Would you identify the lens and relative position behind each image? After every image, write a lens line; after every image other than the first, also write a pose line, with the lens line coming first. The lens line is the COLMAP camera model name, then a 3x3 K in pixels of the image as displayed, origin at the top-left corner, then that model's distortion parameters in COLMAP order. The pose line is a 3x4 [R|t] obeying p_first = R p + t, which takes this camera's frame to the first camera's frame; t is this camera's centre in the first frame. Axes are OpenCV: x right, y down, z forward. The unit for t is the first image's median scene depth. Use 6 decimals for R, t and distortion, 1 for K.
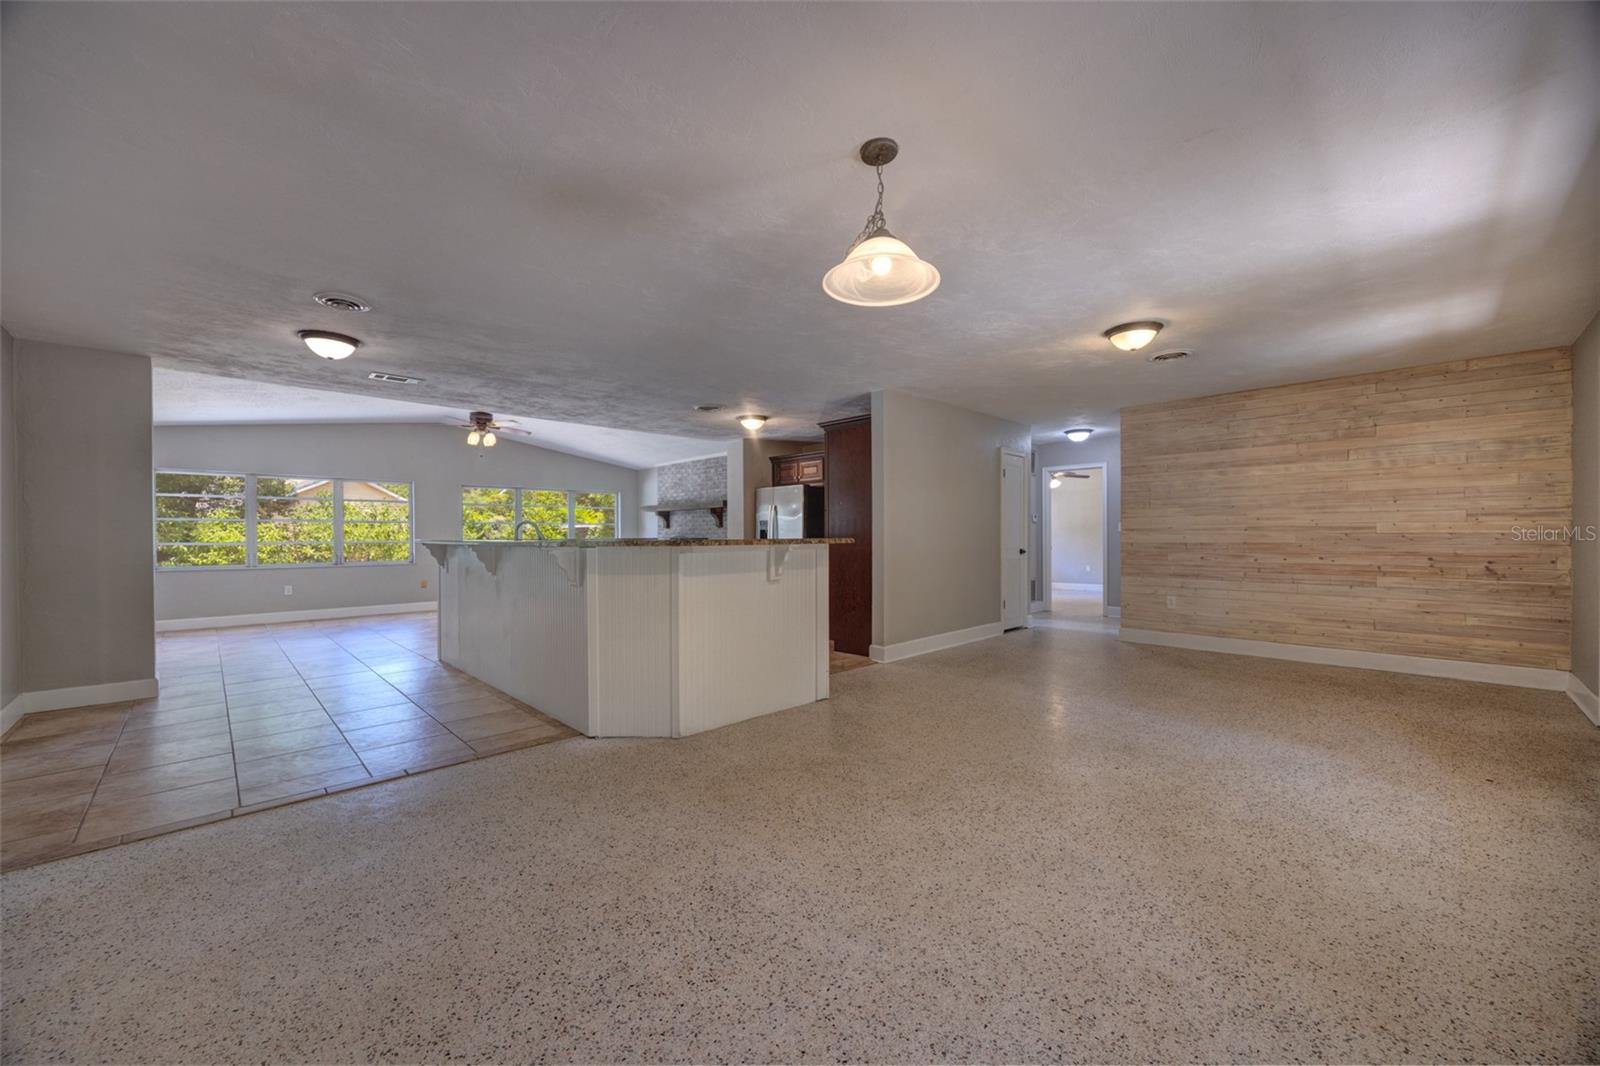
lens RADIAL K [[610.5, 0, 794.0], [0, 610.5, 536.5], [0, 0, 1]] dist [-0.003522, 0.000175]
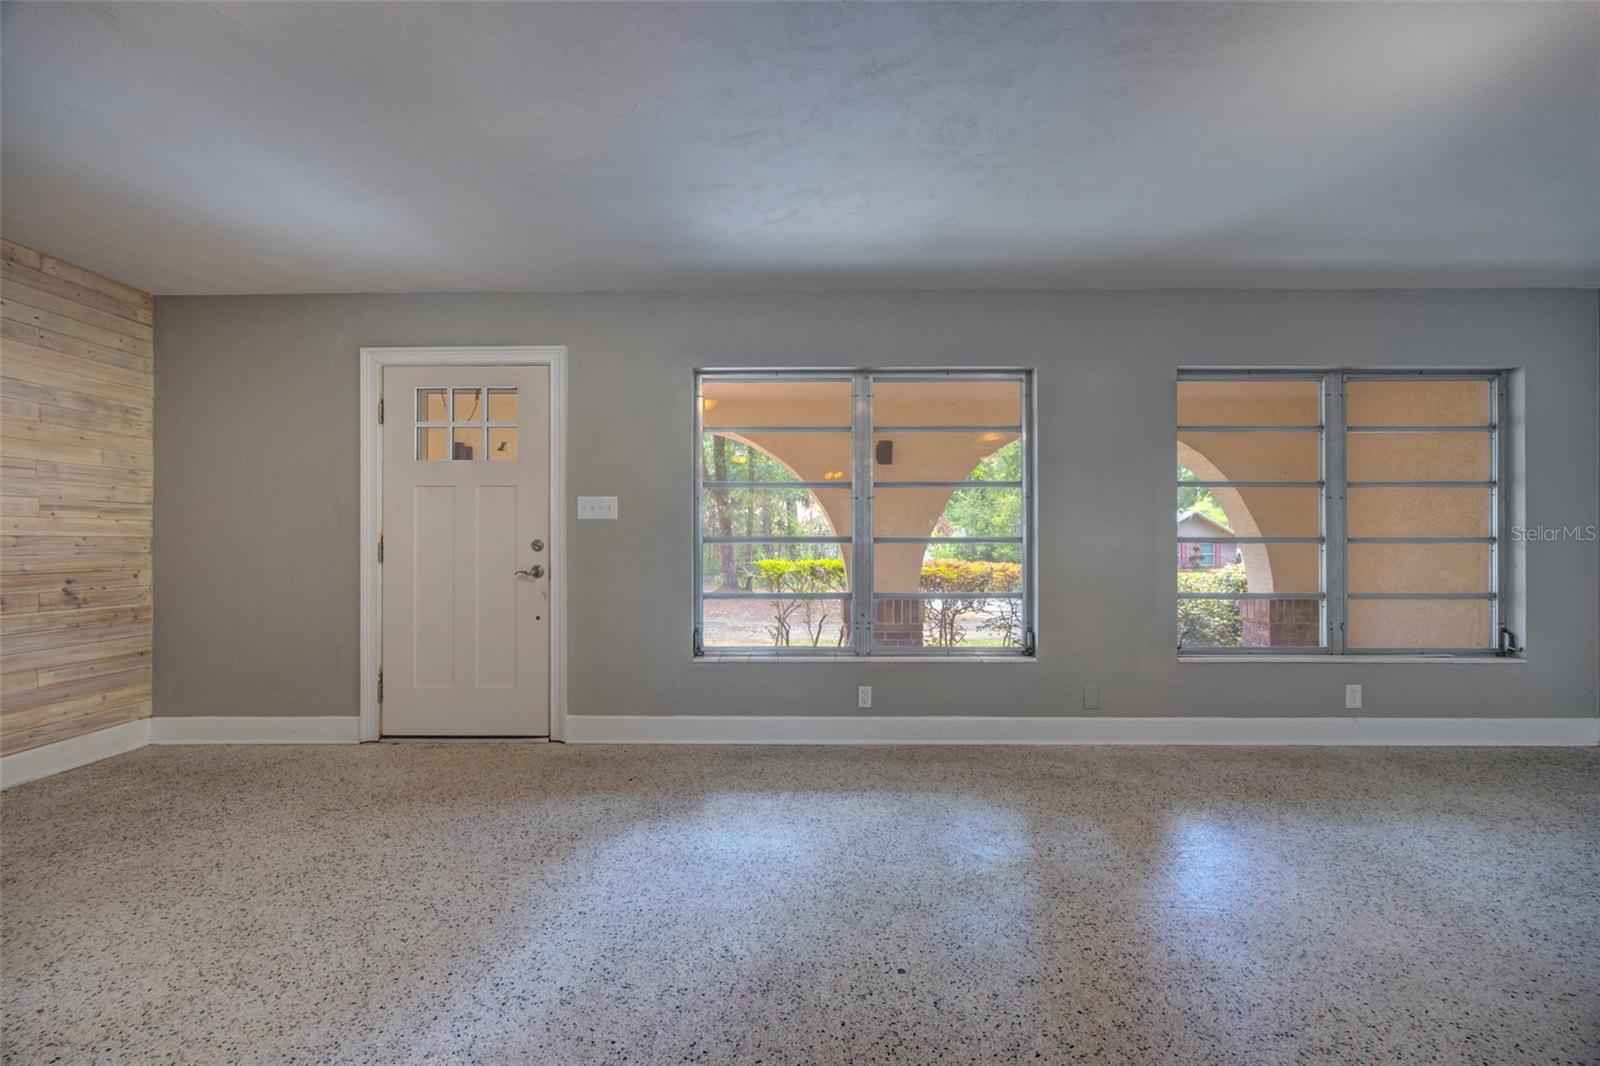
lens RADIAL K [[610.5, 0, 794.6], [0, 610.5, 538.4], [0, 0, 1]] dist [-0.003522, 0.000175]
pose [[-0.710300, 0.007206, 0.703862, 0.144986], [0.007043, 0.999970, -0.003130, 0.004041], [-0.703864, 0.002734, -0.710330, 0.934295]]
